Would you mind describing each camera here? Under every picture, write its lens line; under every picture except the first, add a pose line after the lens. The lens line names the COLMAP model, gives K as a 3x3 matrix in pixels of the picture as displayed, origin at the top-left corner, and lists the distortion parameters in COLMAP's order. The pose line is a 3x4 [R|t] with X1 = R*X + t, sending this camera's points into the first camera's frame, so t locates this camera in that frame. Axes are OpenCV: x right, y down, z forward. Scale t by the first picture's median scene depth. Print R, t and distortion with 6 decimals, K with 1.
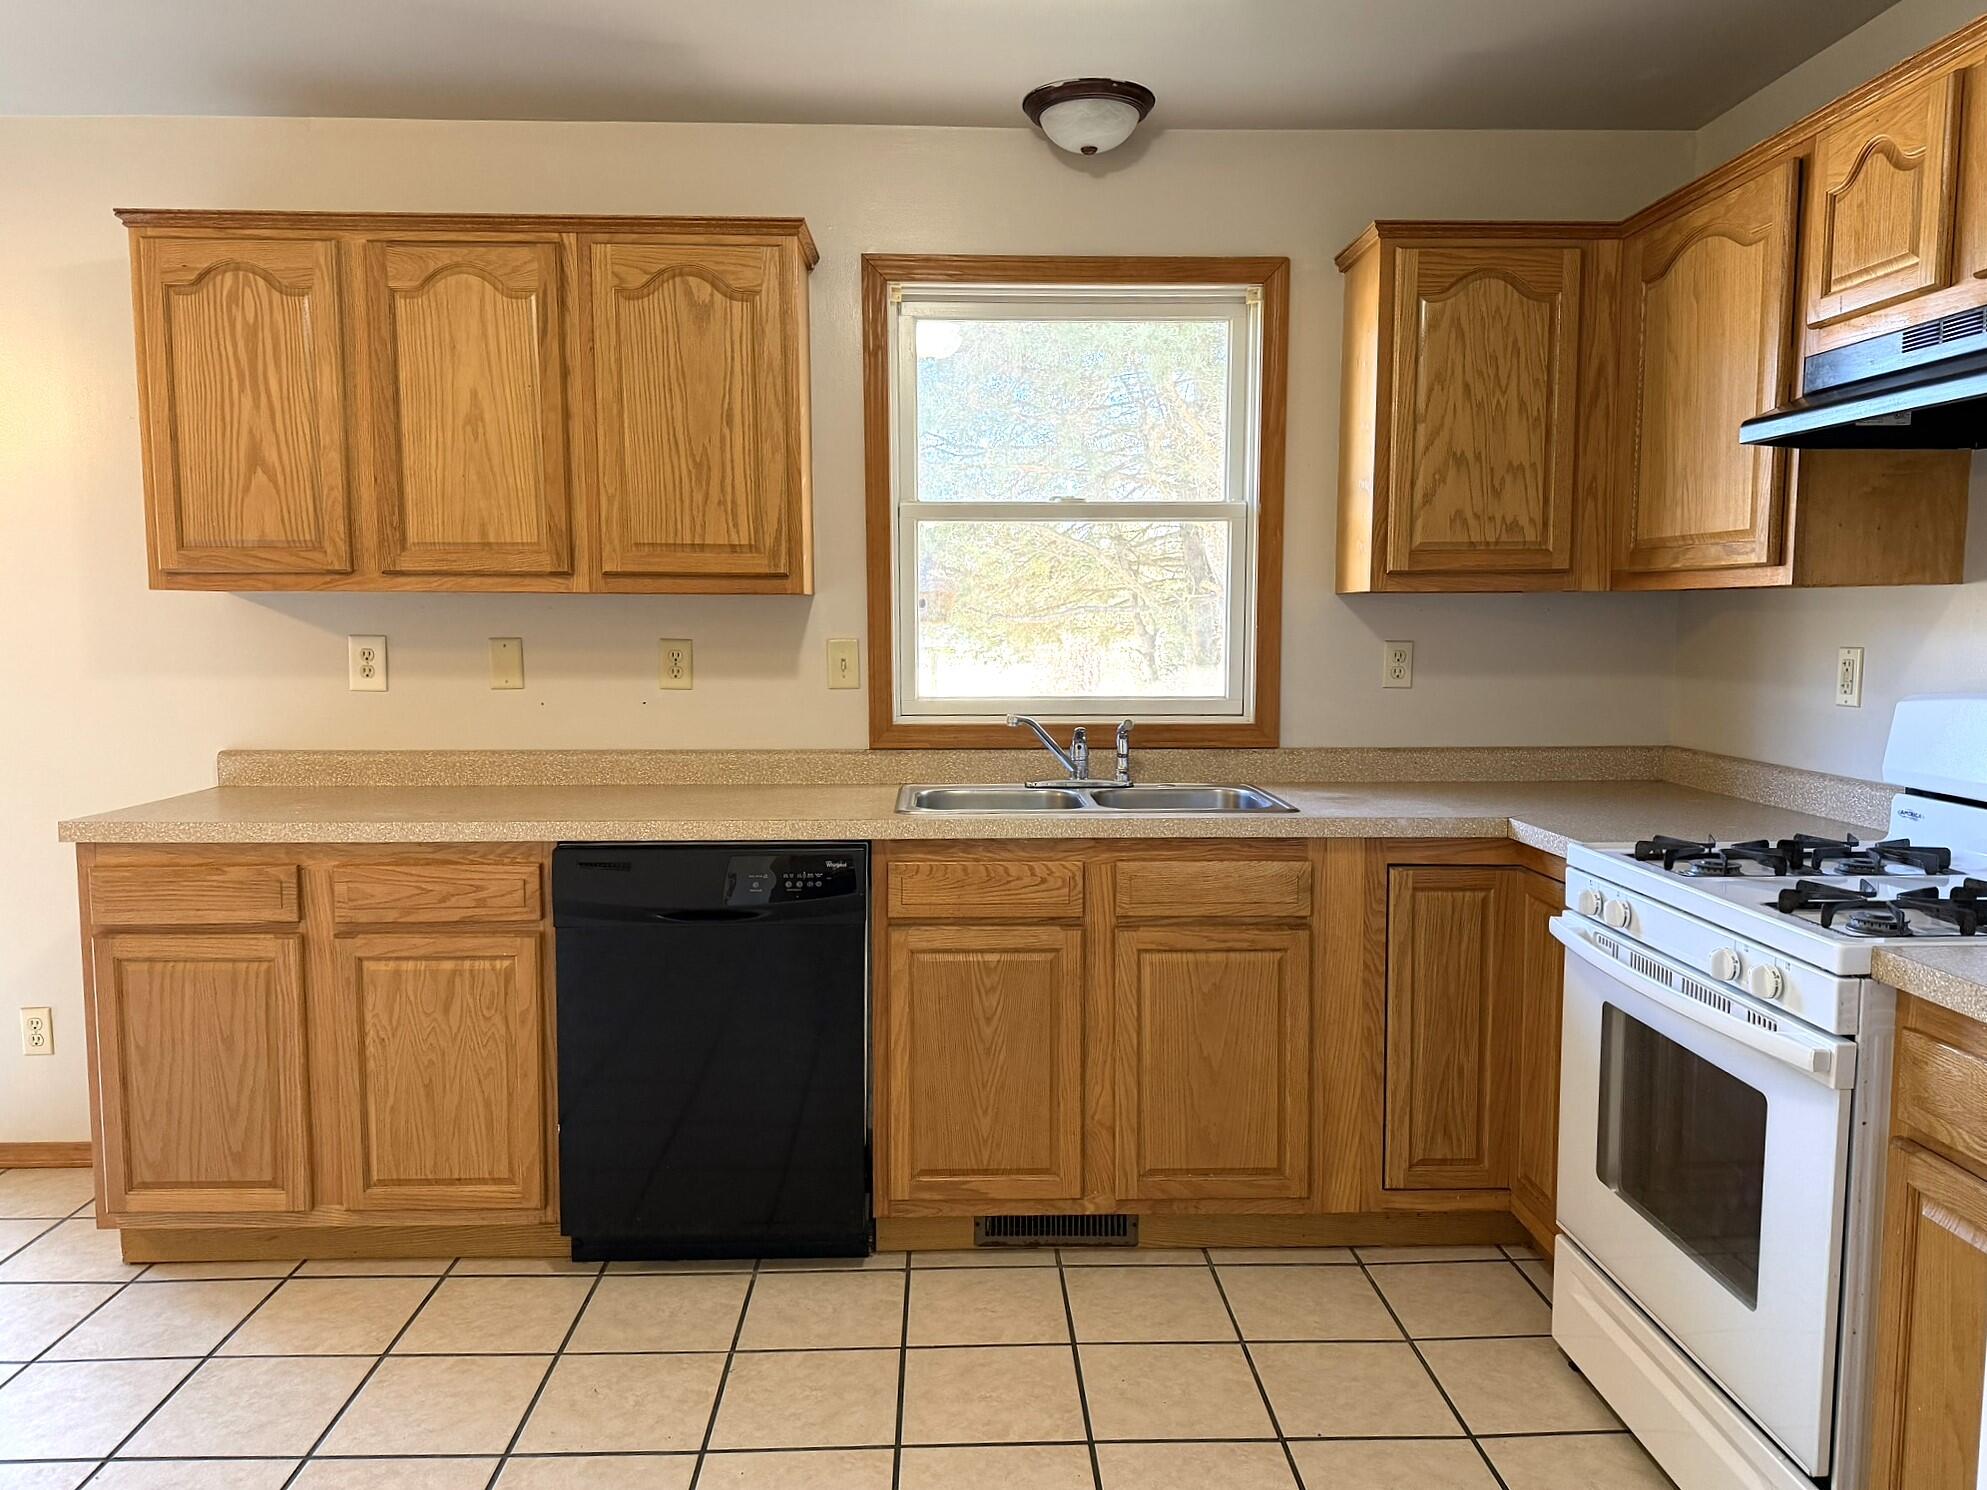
lens RADIAL K [[1424.1, 0, 992.7], [0, 1424.1, 751.0], [0, 0, 1]] dist [0.002359, 0.000113]
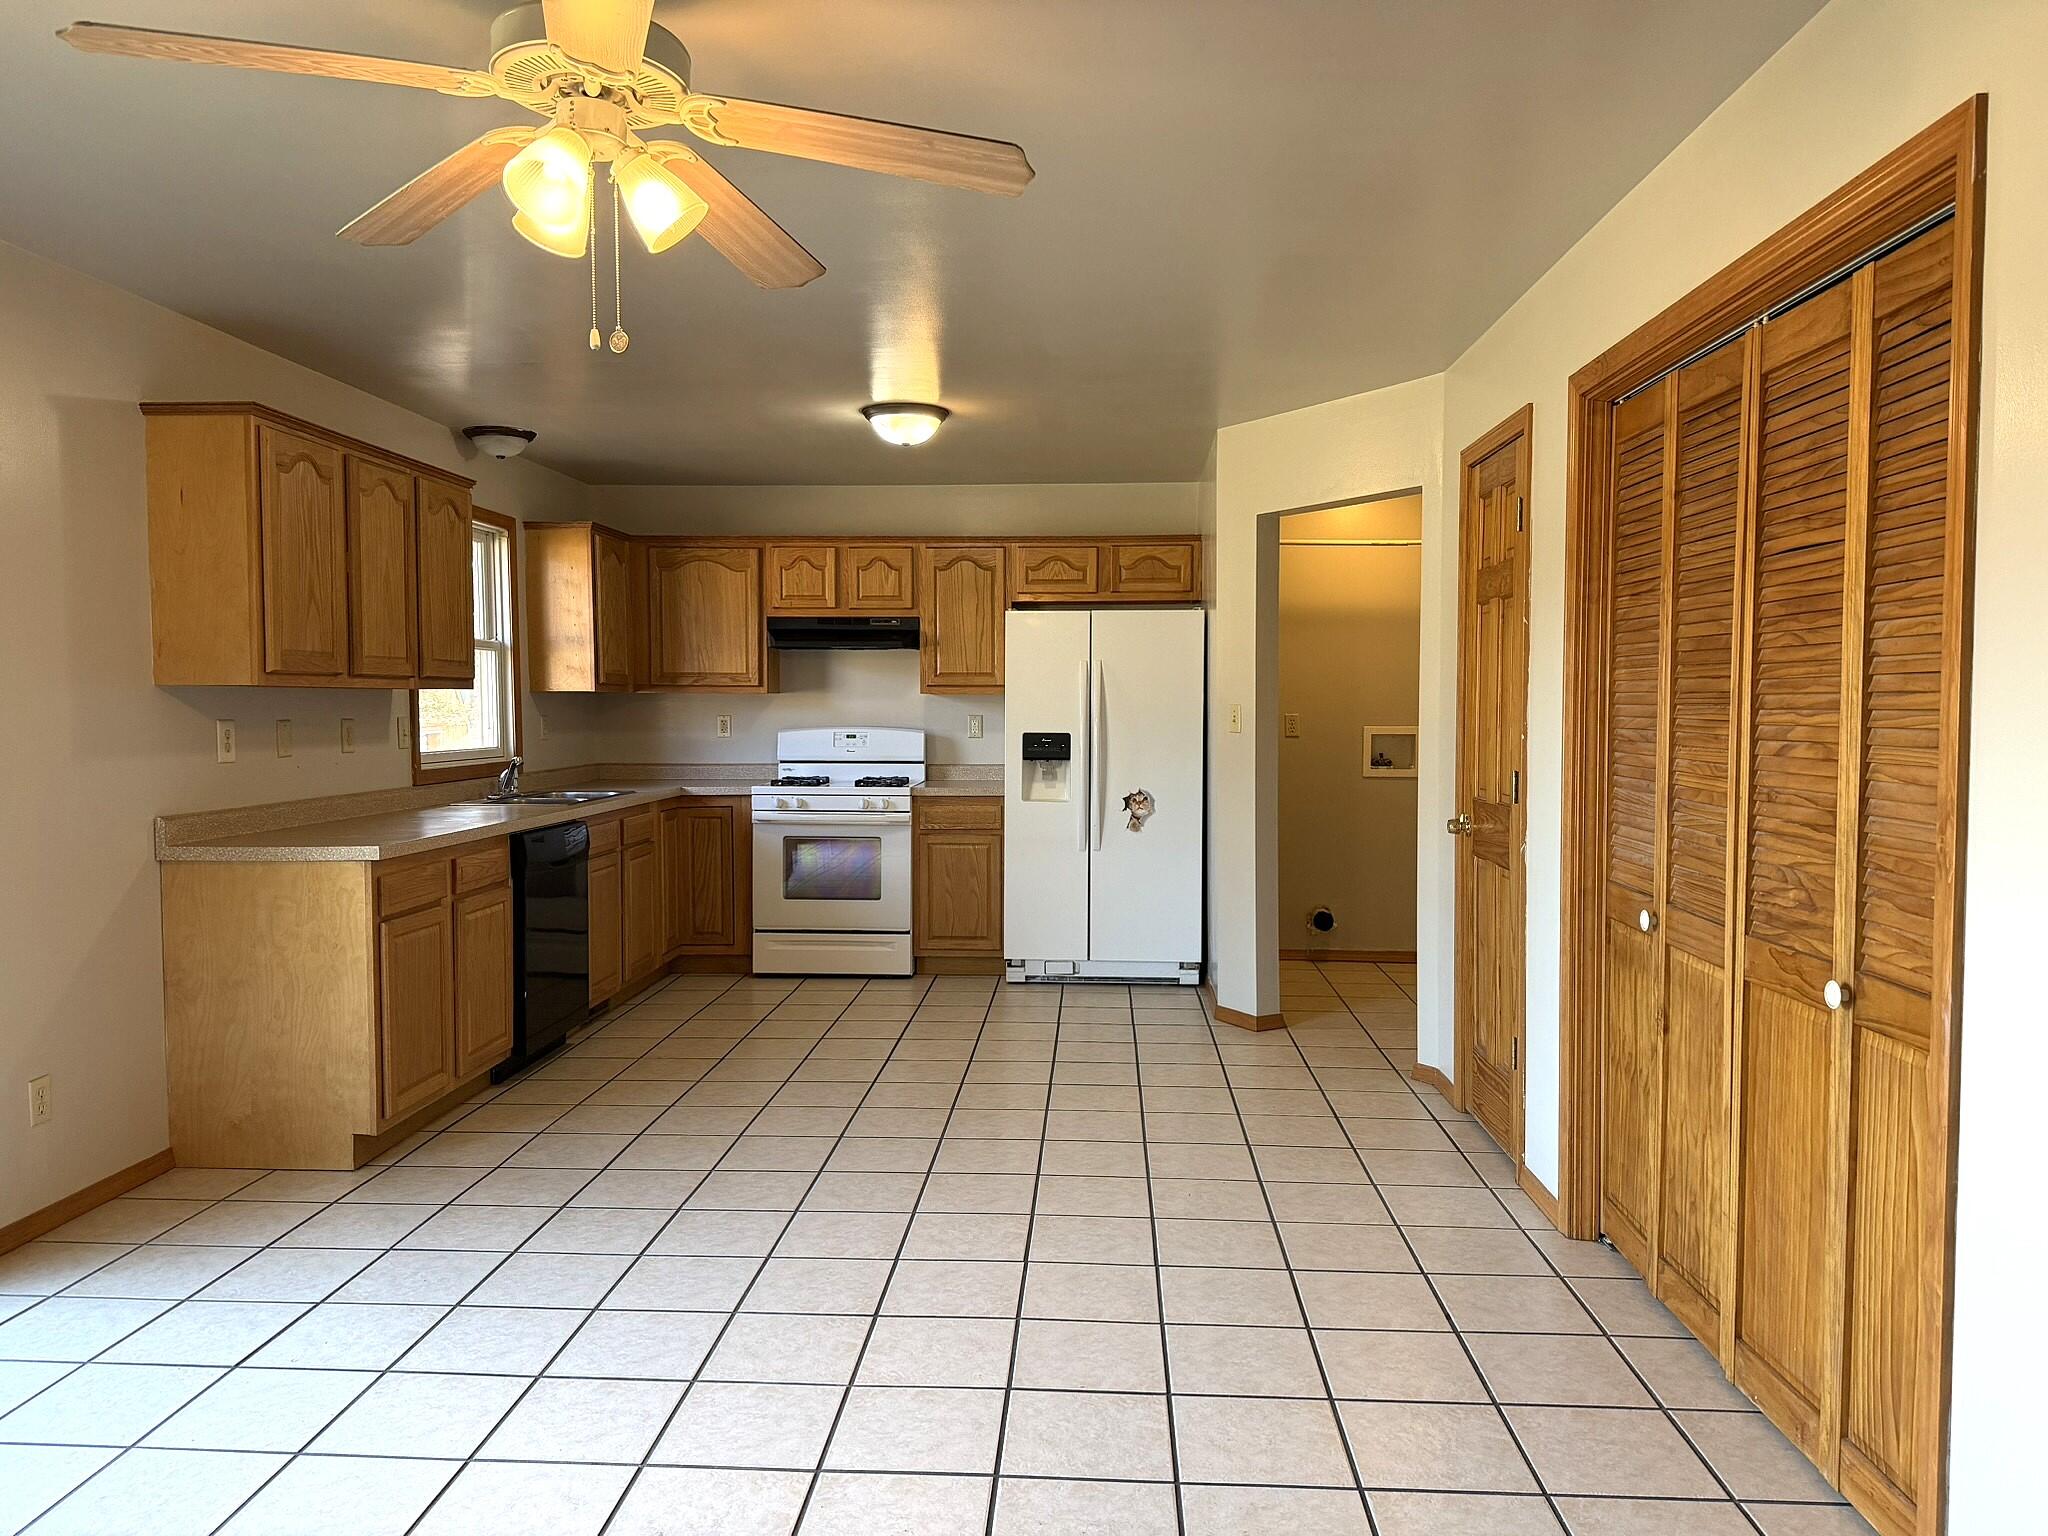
lens RADIAL K [[1448.6, 0, 1014.4], [0, 1448.6, 771.8], [0, 0, 1]] dist [0.076883, -0.186097]
pose [[0.084043, -0.048523, 0.995280, -1.903238], [0.090585, 0.995050, 0.040862, -0.026196], [-0.992336, 0.086723, 0.088022, 0.200524]]
